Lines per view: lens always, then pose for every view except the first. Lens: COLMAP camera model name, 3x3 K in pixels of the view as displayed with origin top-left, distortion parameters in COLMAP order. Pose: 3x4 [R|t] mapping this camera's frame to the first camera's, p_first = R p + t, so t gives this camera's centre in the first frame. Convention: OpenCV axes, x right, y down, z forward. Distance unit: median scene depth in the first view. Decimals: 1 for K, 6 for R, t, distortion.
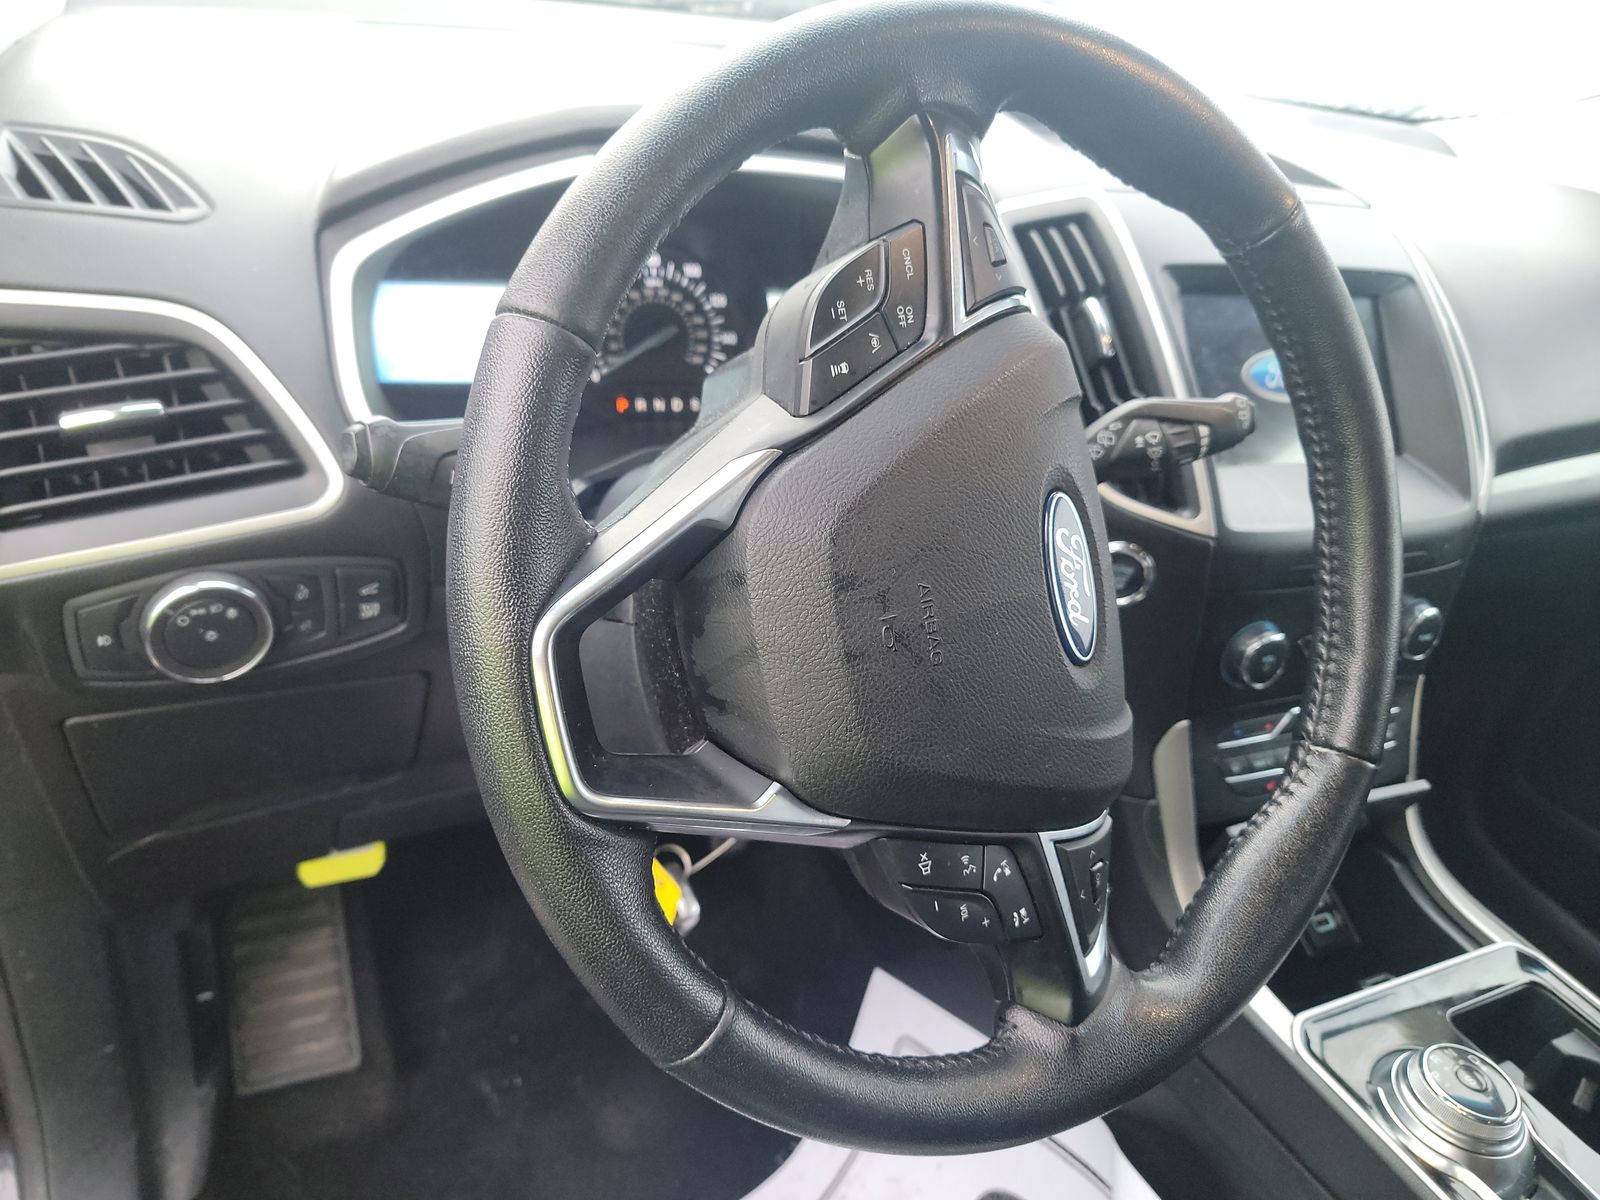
lens RADIAL K [[1113.8, 0, 793.6], [0, 1113.8, 597.3], [0, 0, 1]] dist [0.017429, -0.000793]
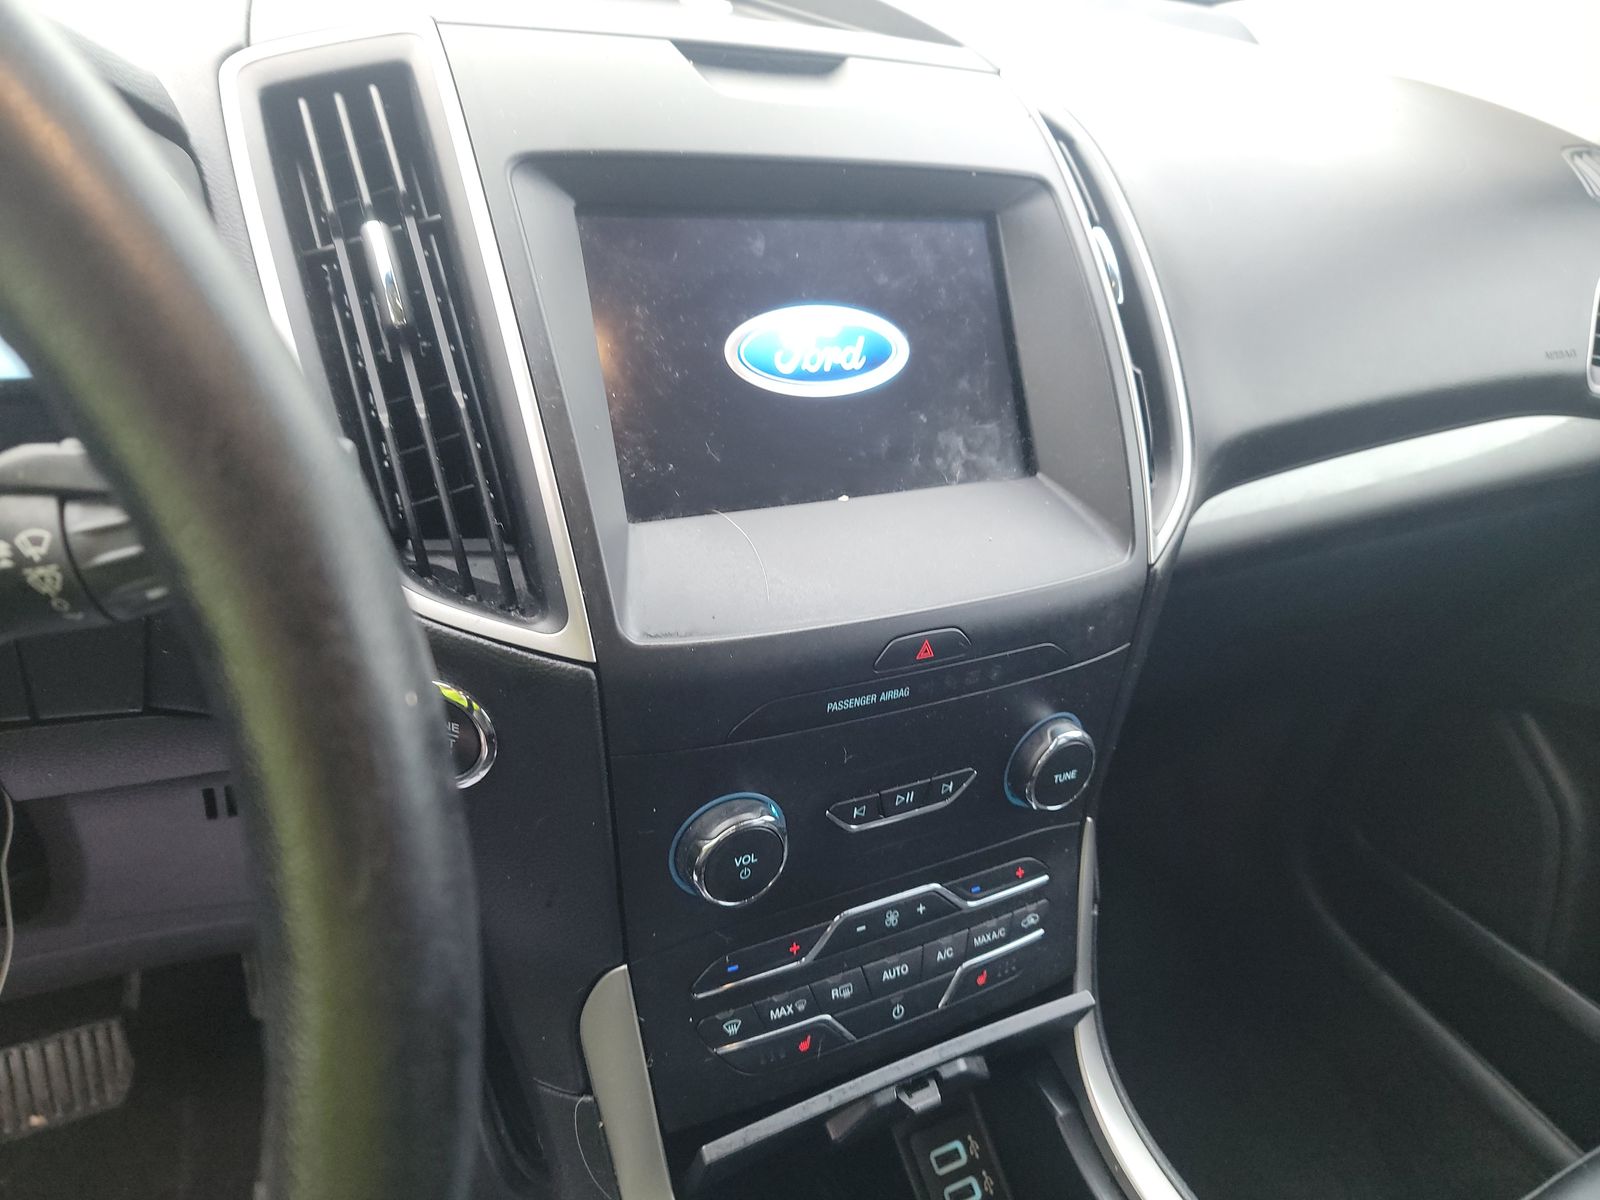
lens RADIAL K [[1113.8, 0, 806.4], [0, 1113.8, 598.9], [0, 0, 1]] dist [0.017429, -0.000793]
pose [[0.998140, -0.038318, 0.047423, 0.414977], [0.036633, 0.998683, 0.035909, -0.091600], [-0.048736, -0.034105, 0.998229, 0.420760]]
